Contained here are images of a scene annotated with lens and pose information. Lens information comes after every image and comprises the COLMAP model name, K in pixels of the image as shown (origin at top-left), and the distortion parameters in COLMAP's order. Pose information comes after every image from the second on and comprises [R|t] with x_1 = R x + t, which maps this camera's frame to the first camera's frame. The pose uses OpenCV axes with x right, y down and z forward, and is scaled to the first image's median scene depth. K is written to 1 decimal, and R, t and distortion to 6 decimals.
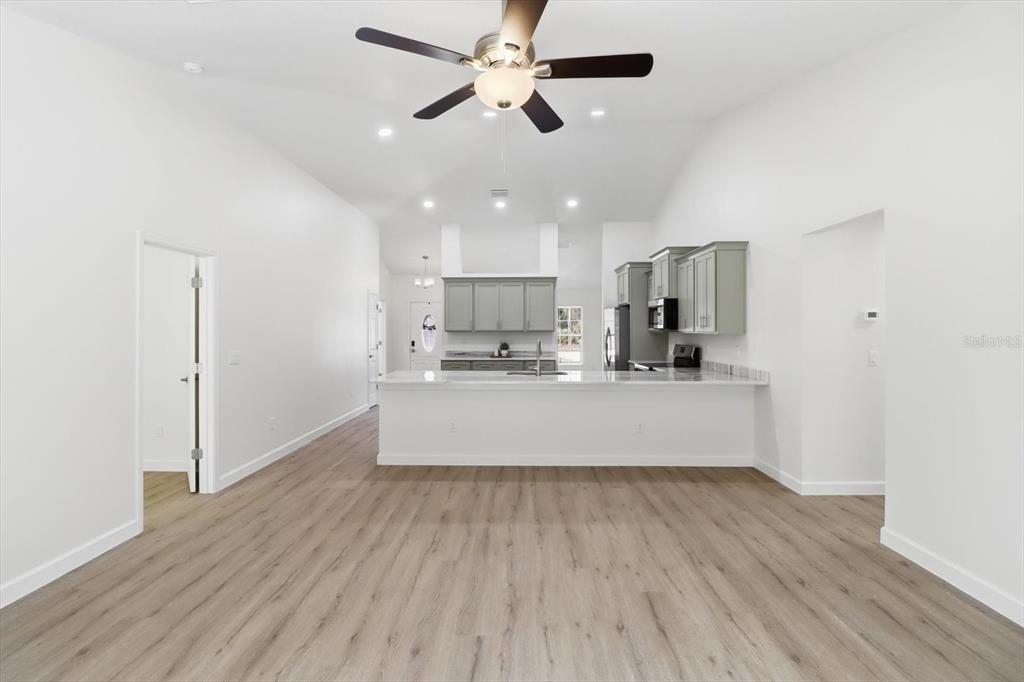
lens RADIAL K [[480.2, 0, 509.2], [0, 480.2, 326.1], [0, 0, 1]] dist [-0.000114, -0.014362]
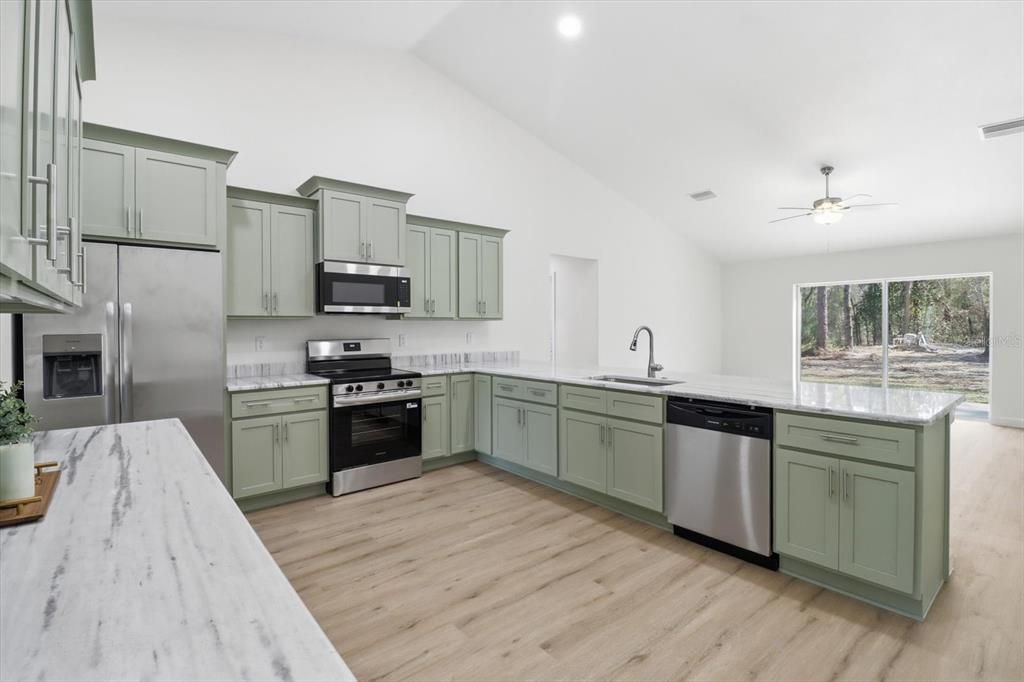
lens RADIAL K [[480.2, 0, 509.2], [0, 480.2, 326.1], [0, 0, 1]] dist [-0.000114, -0.014362]
pose [[-0.661740, 0.003186, 0.749727, -0.339056], [0.002219, 0.999995, -0.002292, 0.031457], [-0.749730, 0.000147, -0.661743, 1.676094]]
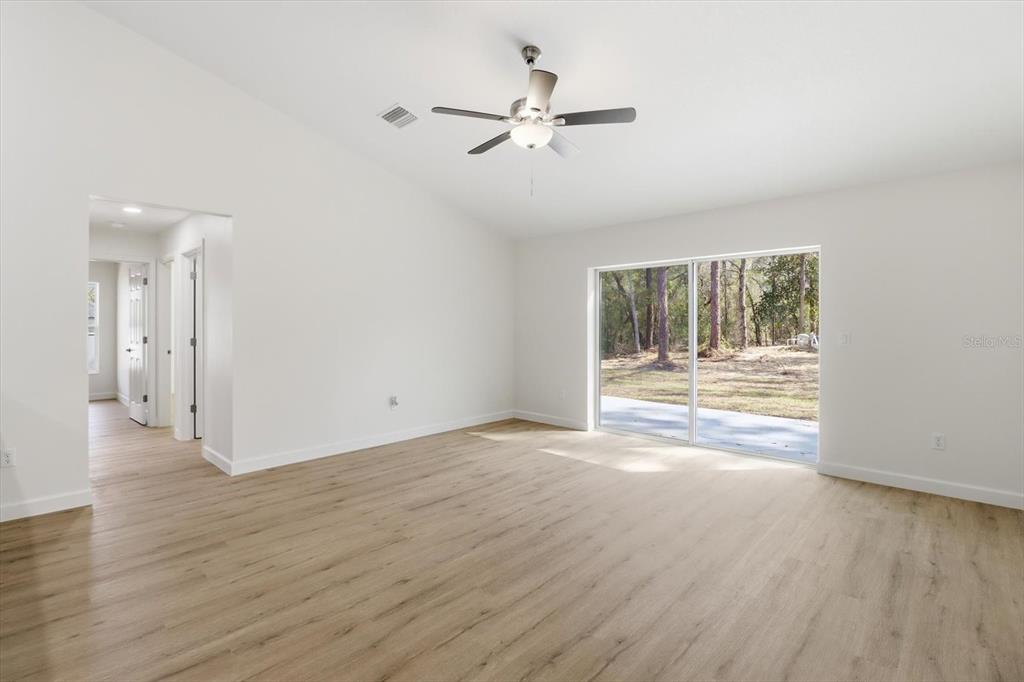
lens RADIAL K [[483.1, 0, 508.0], [0, 483.1, 323.8], [0, 0, 1]] dist [-0.014498, -0.000578]
pose [[-0.747896, 0.003303, 0.663807, -0.396793], [-0.000655, 0.999983, -0.005713, 0.032658], [-0.663815, -0.004707, -0.747882, 0.921471]]
